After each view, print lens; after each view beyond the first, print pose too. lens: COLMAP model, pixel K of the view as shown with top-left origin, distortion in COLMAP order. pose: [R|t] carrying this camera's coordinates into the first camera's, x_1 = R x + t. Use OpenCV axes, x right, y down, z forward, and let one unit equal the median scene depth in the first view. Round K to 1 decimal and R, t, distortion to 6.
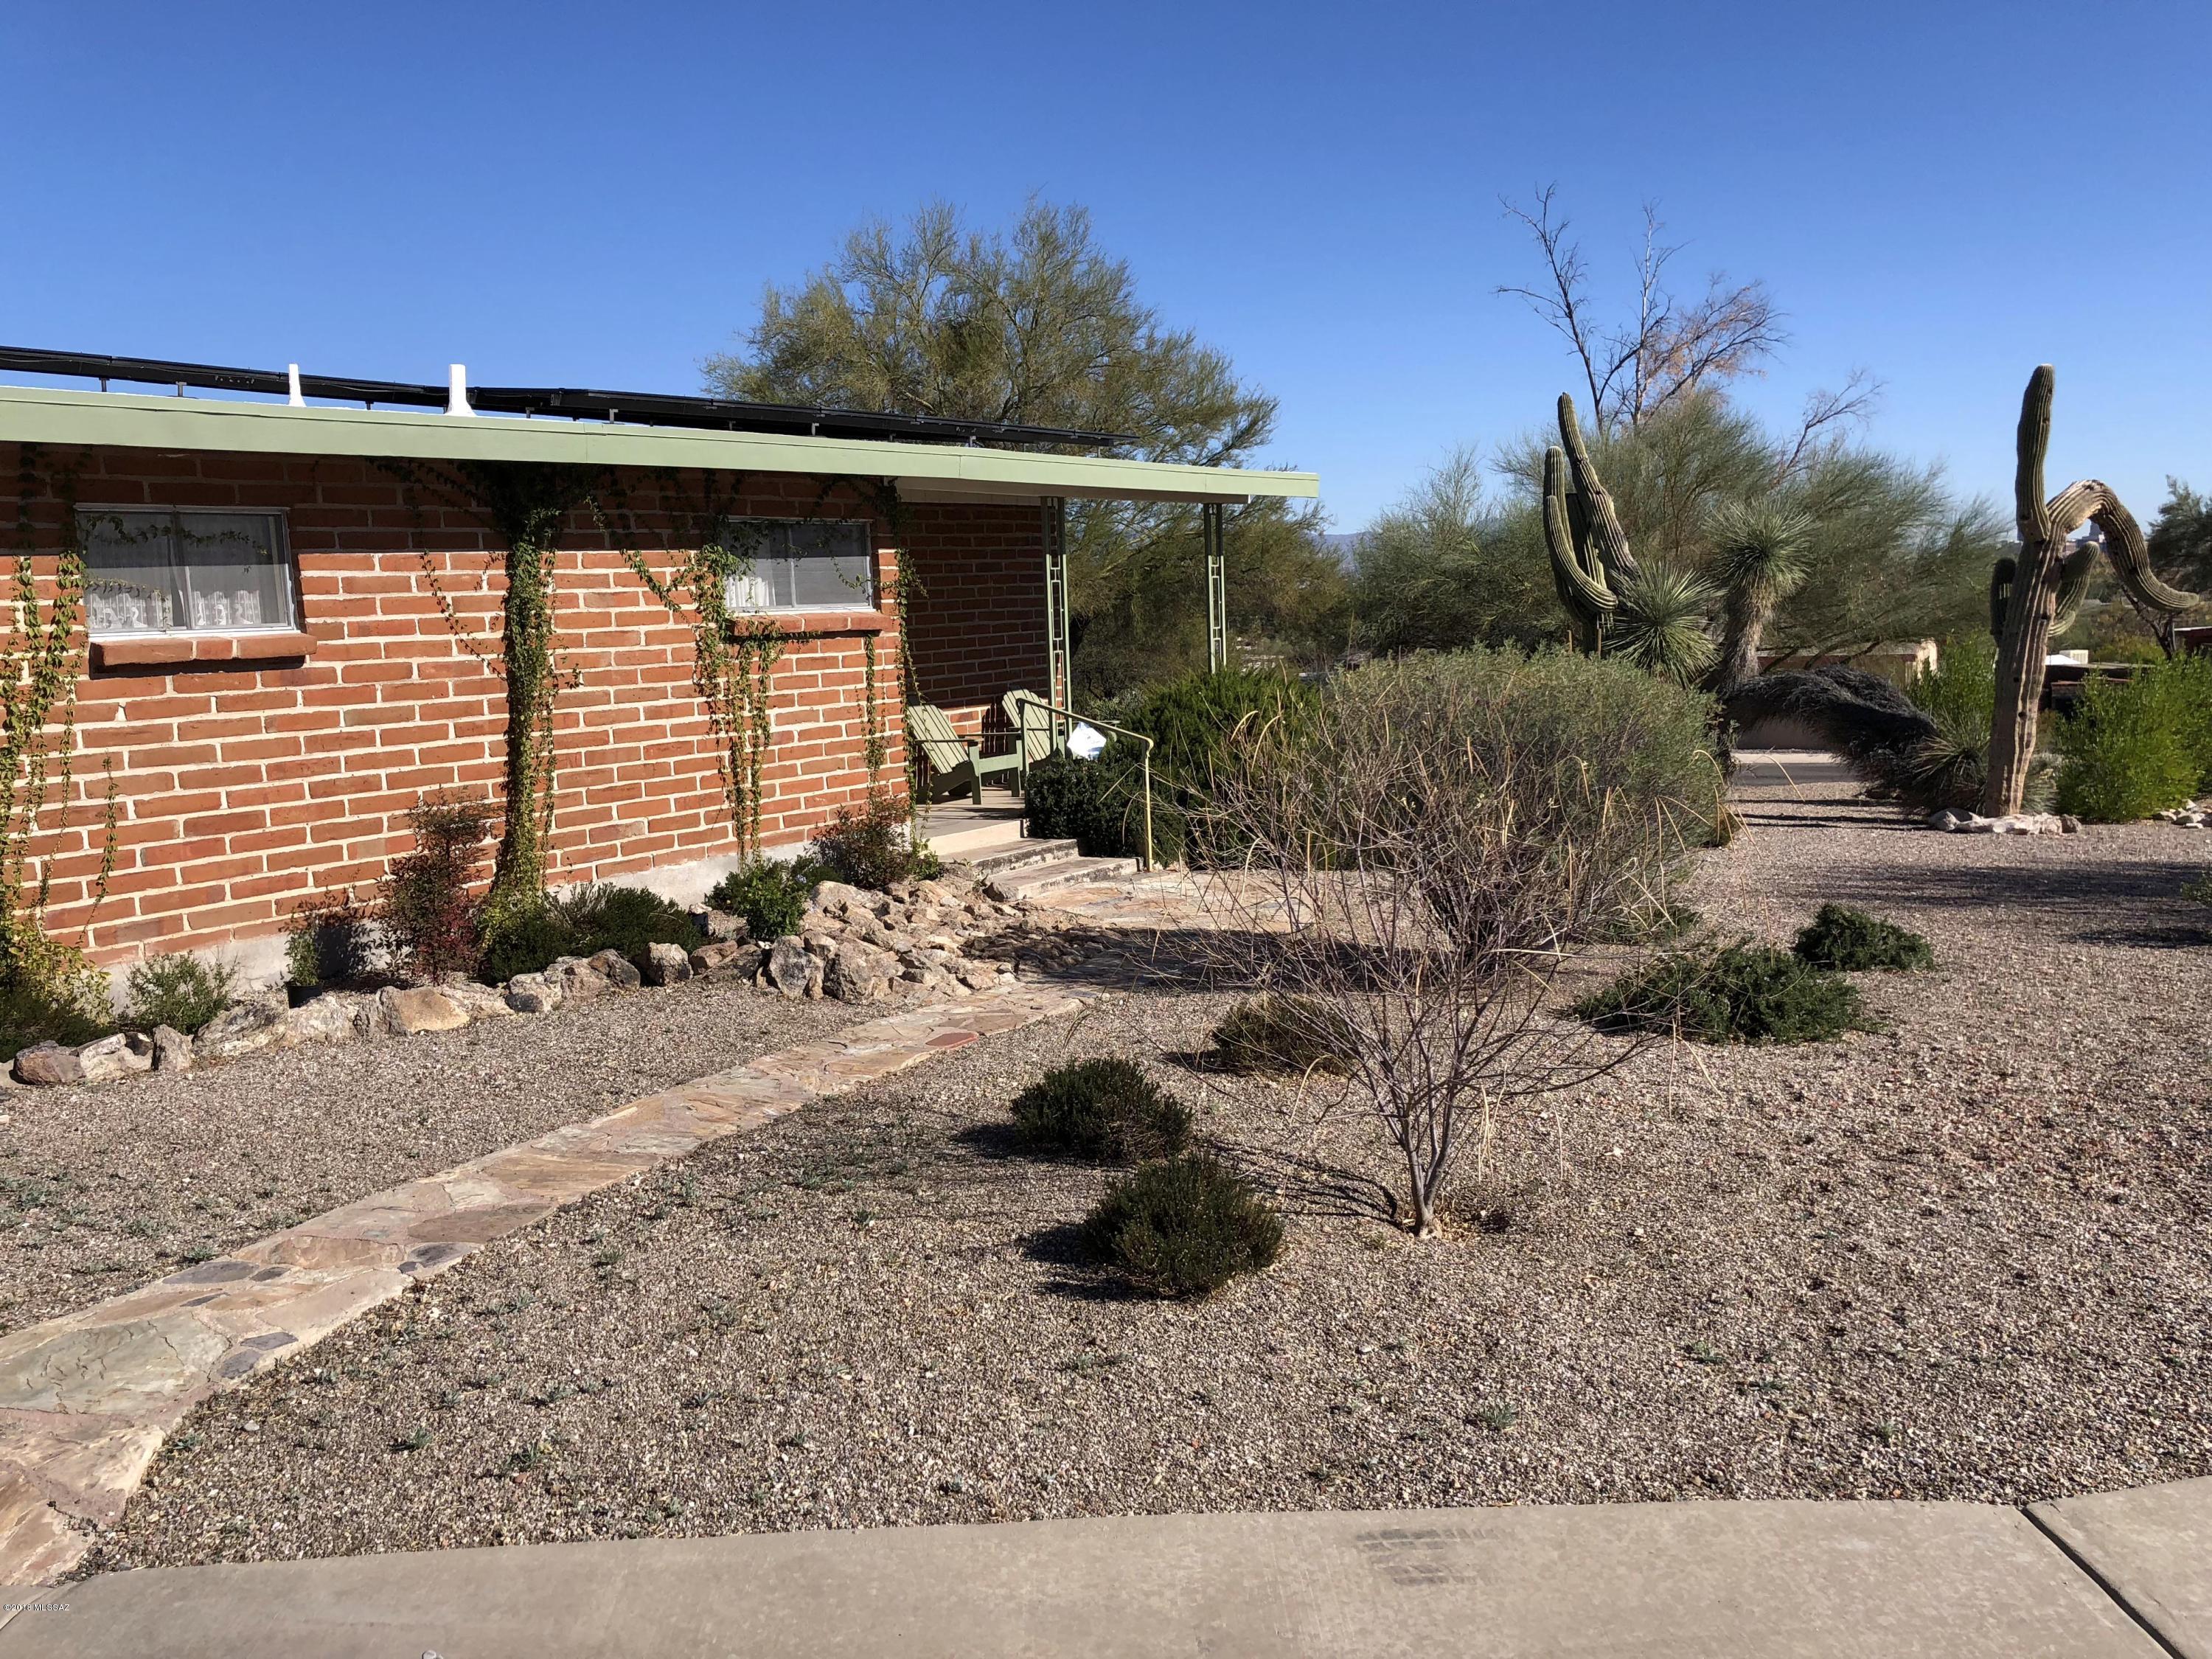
lens RADIAL K [[1795.8, 0, 1099.7], [0, 1795.8, 826.7], [0, 0, 1]] dist [0.070733, -0.099805]
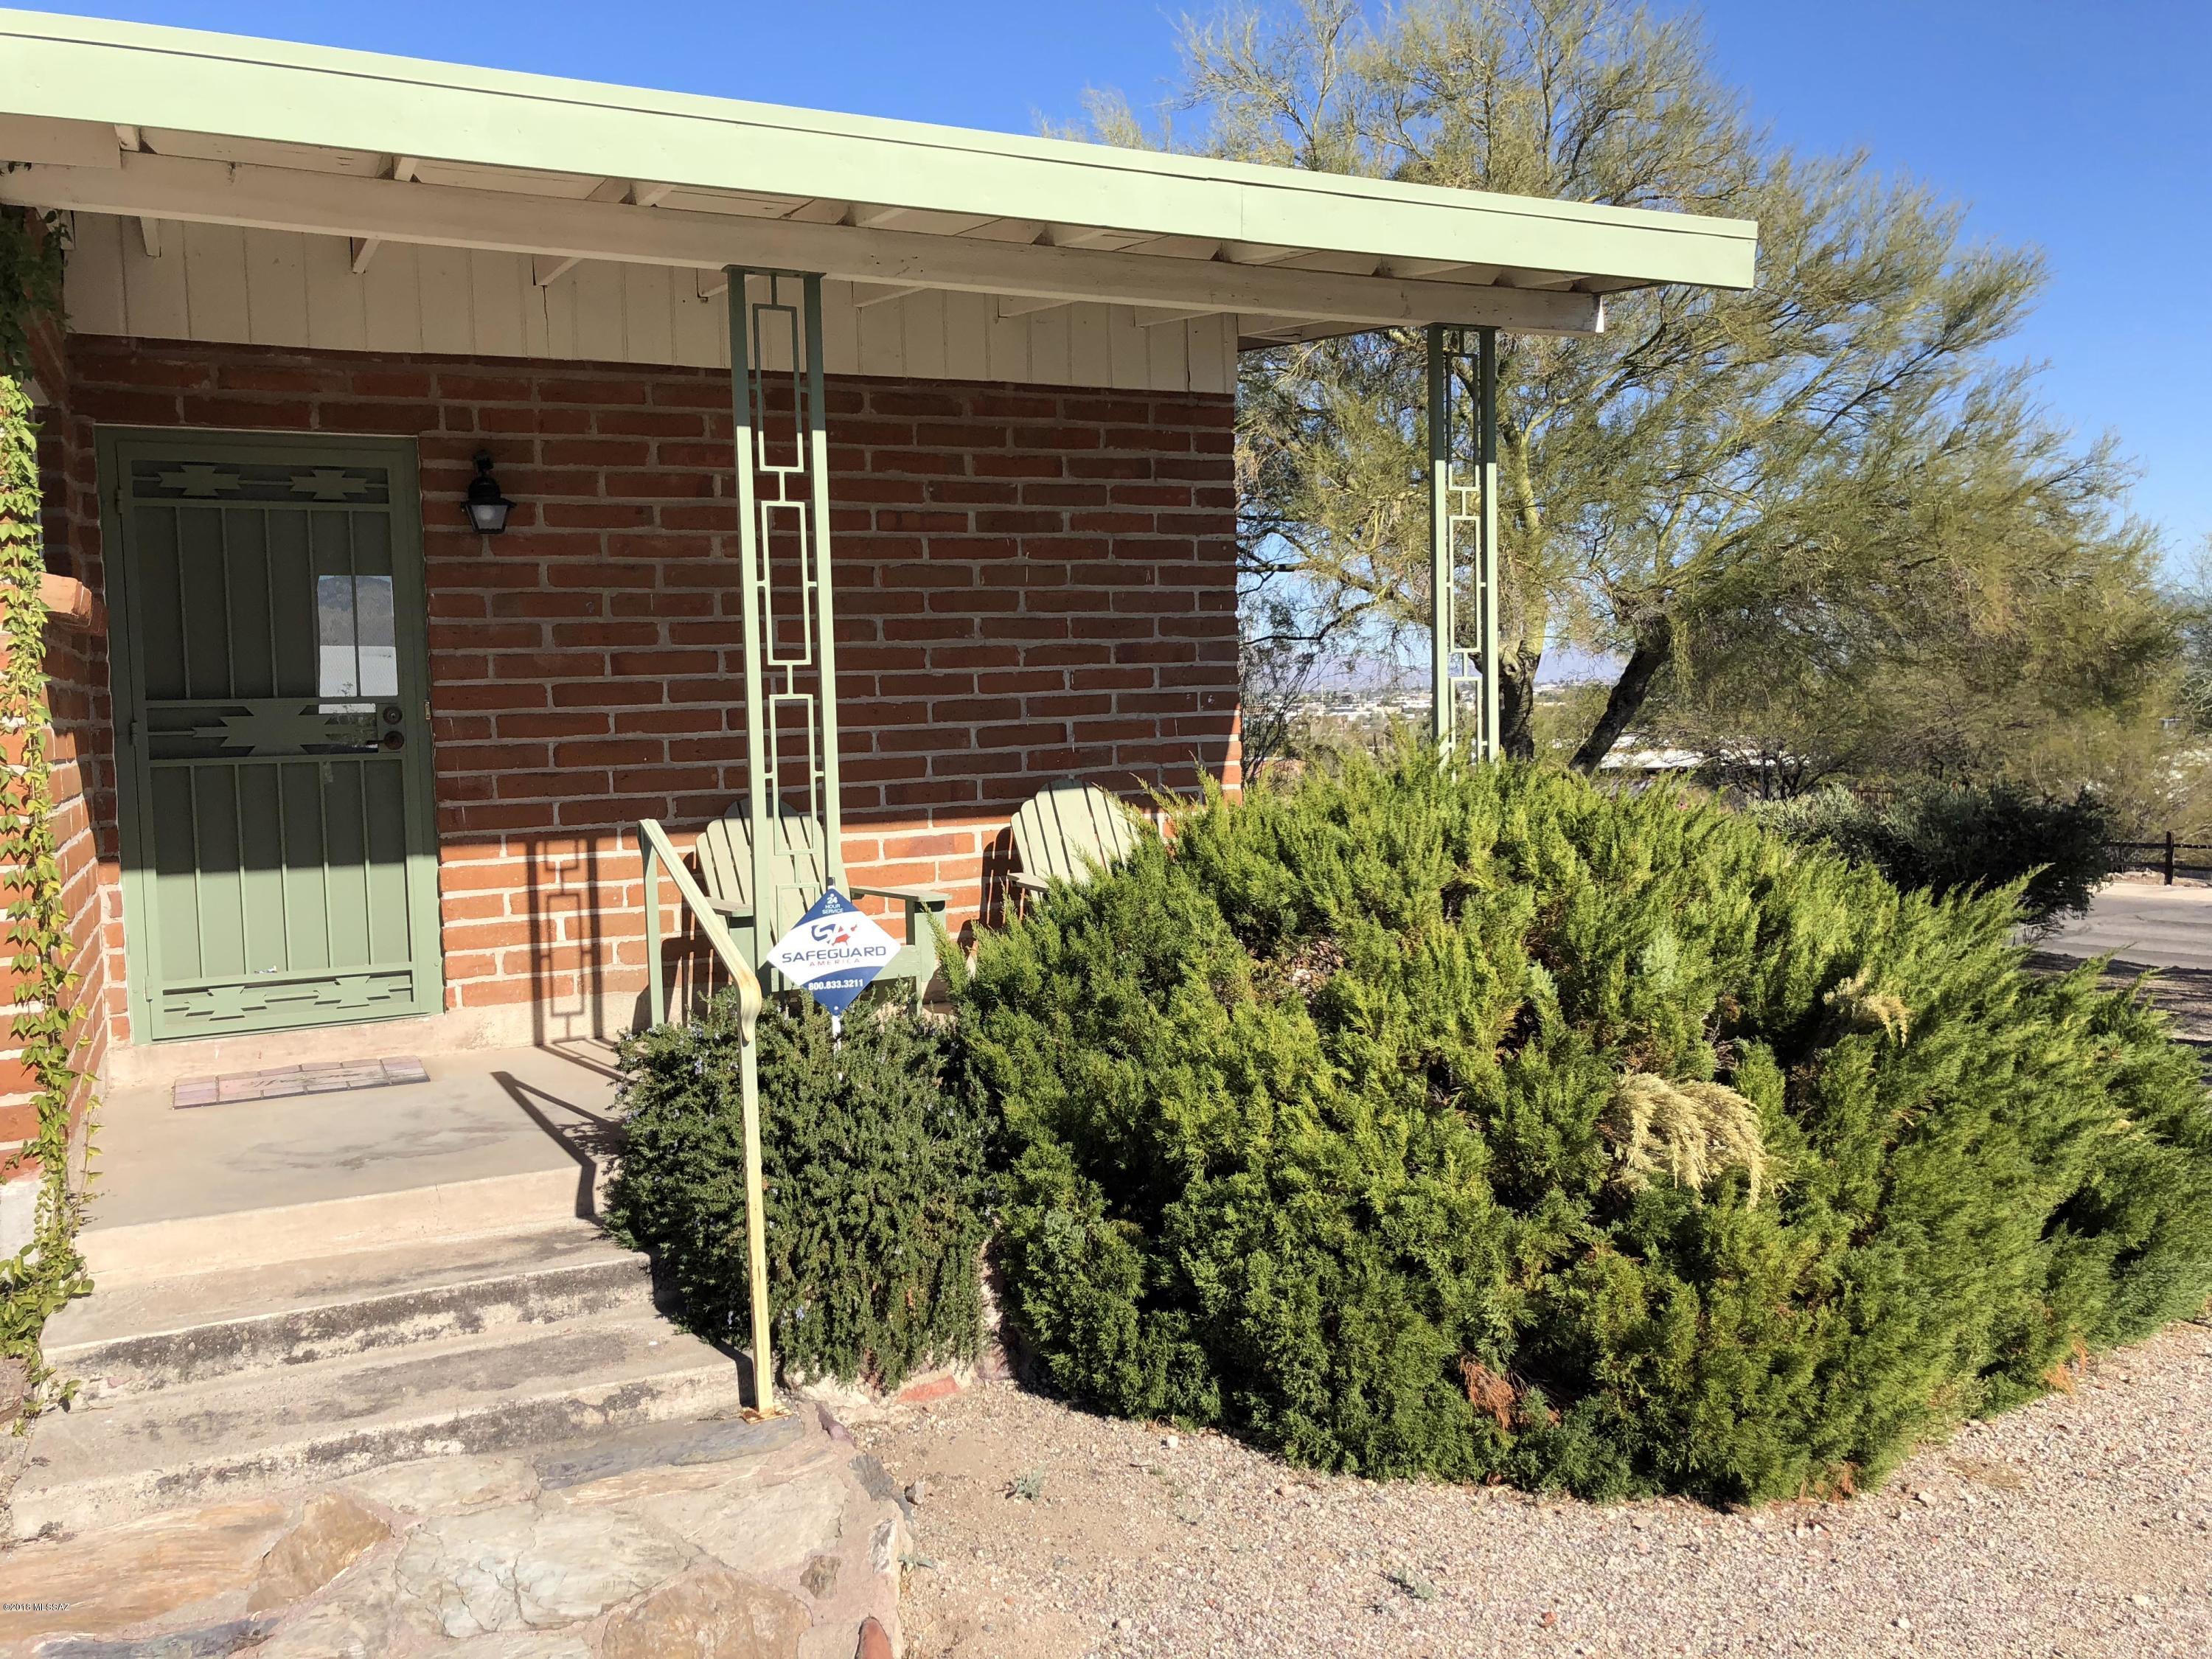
lens RADIAL K [[1795.8, 0, 1099.7], [0, 1795.8, 826.7], [0, 0, 1]] dist [0.070733, -0.099805]
pose [[0.889786, 0.053005, -0.453289, 0.236254], [-0.069461, 0.997390, -0.019719, -0.080417], [0.451061, 0.049031, 0.891145, 0.829456]]
